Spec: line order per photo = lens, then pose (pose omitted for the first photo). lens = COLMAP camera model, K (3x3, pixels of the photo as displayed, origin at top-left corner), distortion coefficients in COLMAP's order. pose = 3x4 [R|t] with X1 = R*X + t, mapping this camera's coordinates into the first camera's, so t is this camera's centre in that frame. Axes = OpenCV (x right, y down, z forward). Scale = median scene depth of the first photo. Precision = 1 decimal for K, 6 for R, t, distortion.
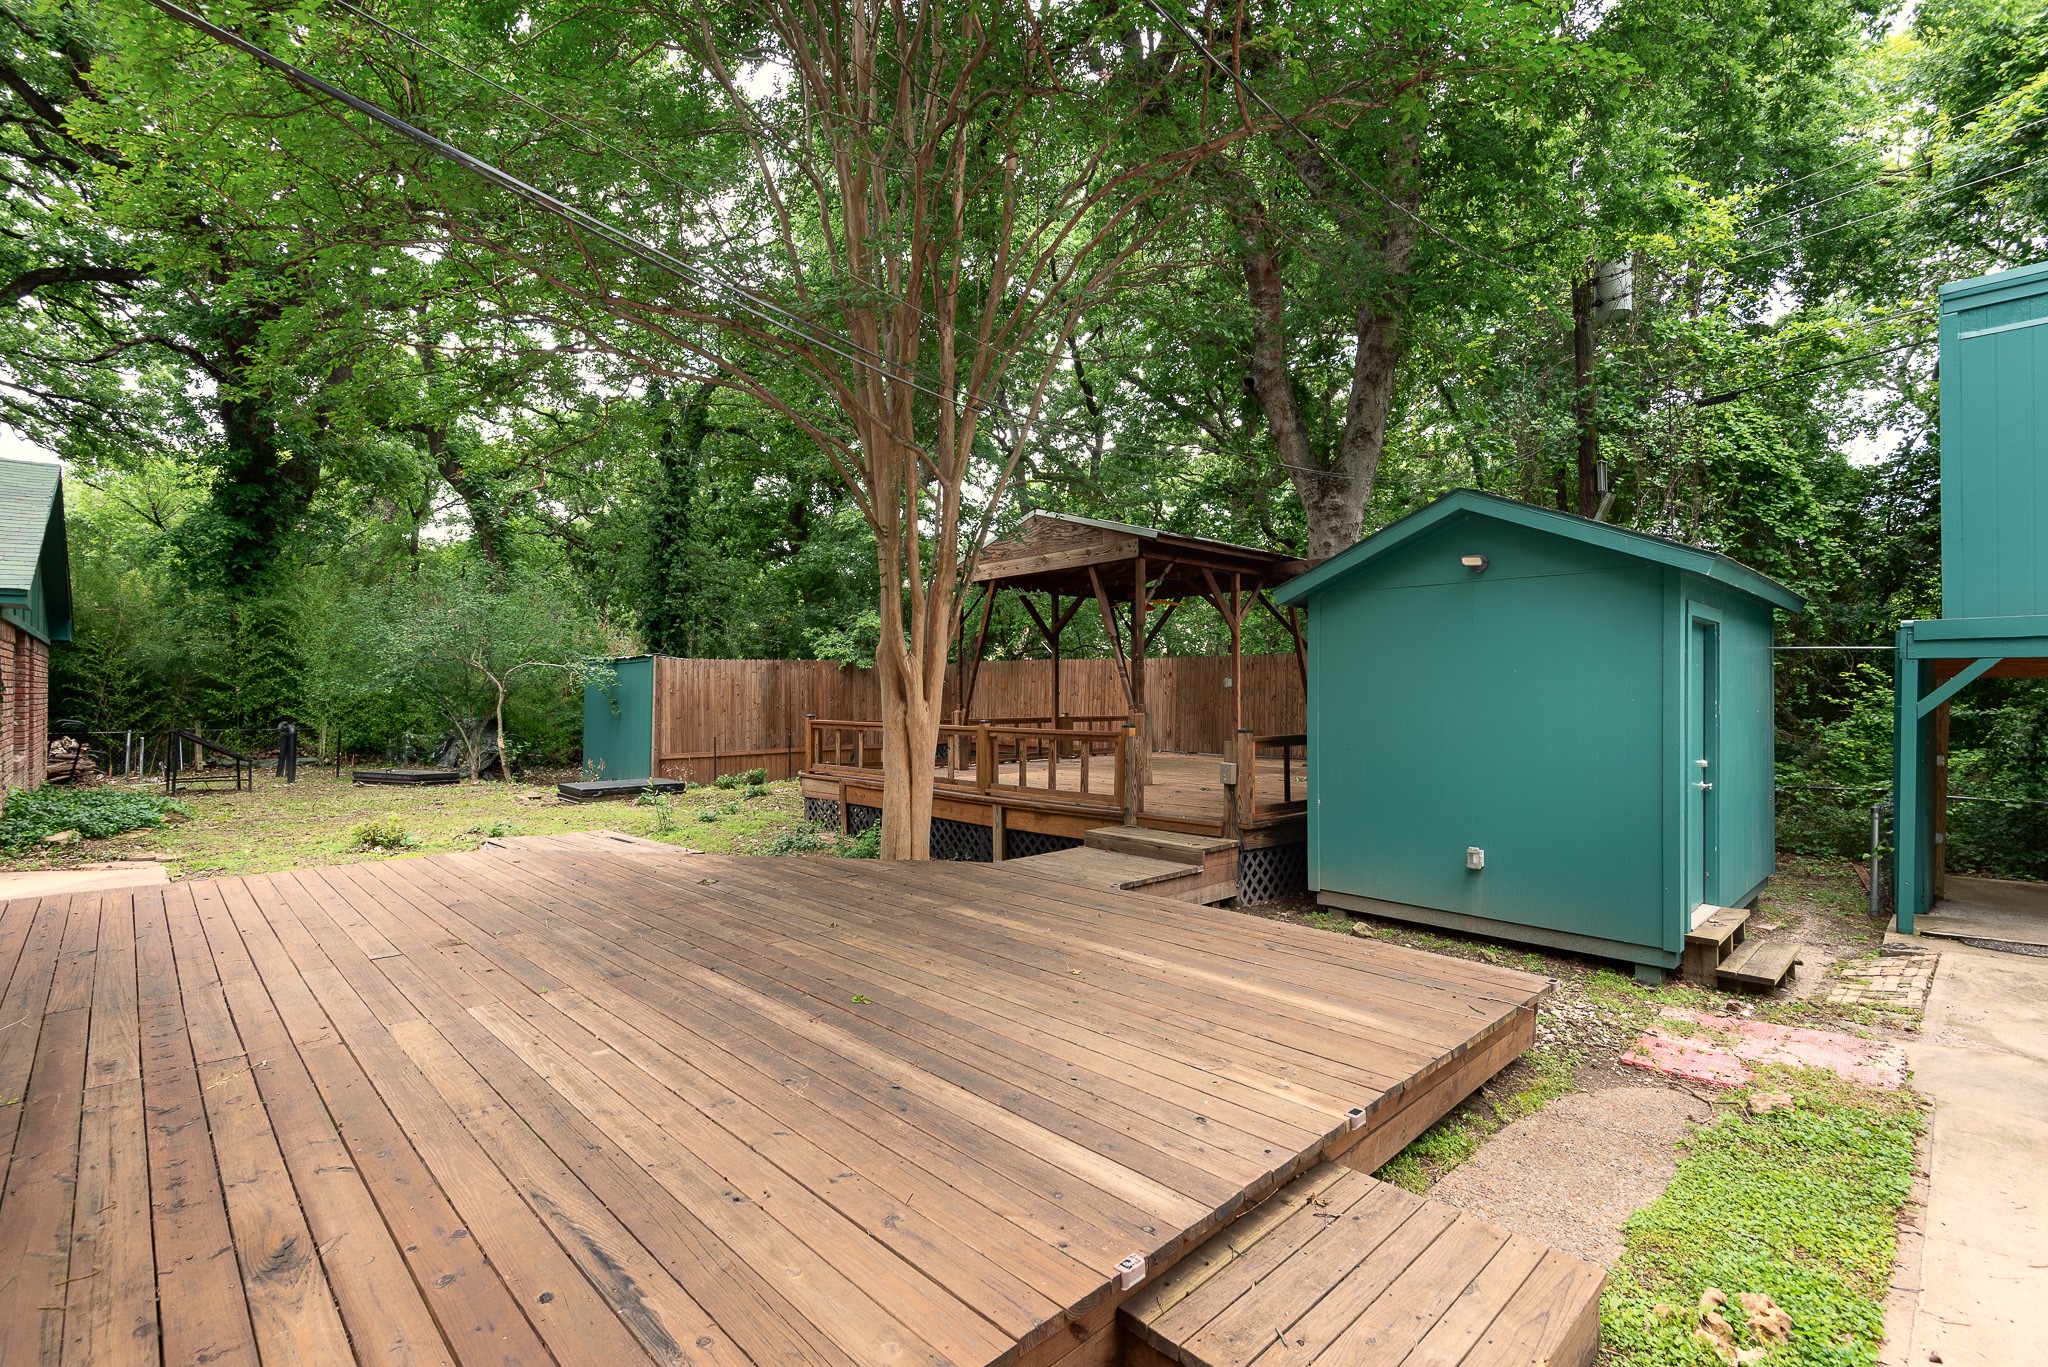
lens RADIAL K [[941.0, 0, 1026.2], [0, 941.0, 687.6], [0, 0, 1]] dist [0.004999, 0.000050]
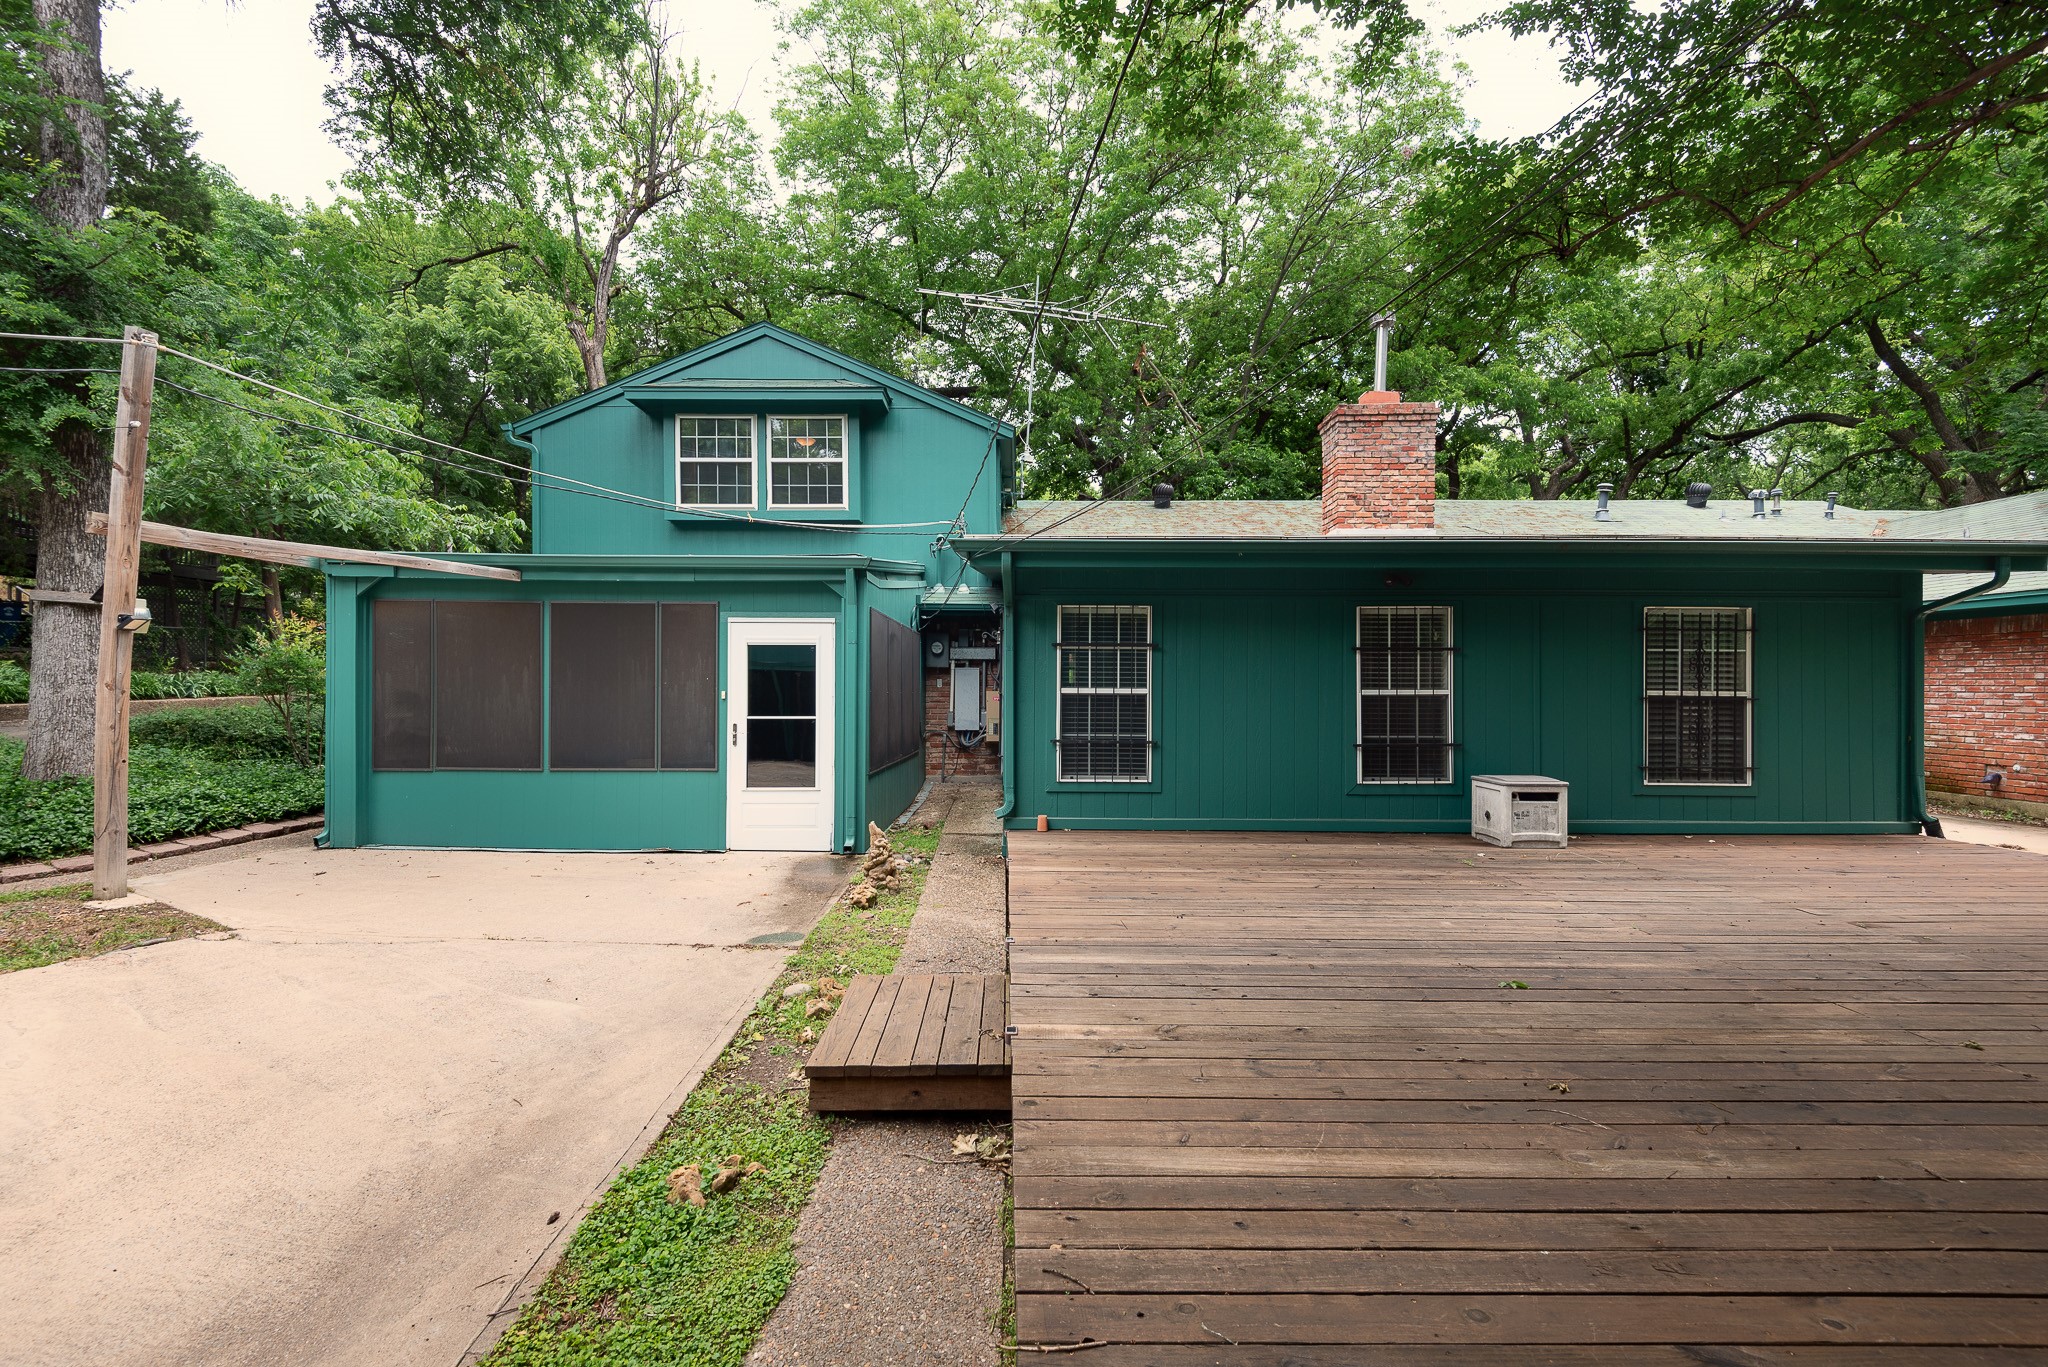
lens RADIAL K [[941.0, 0, 1017.1], [0, 941.0, 689.1], [0, 0, 1]] dist [0.004999, 0.000050]
pose [[-0.693147, -0.001714, -0.720794, 1.046068], [-0.001200, 0.999999, -0.001225, 0.054380], [0.720795, 0.000016, -0.693148, 1.628938]]
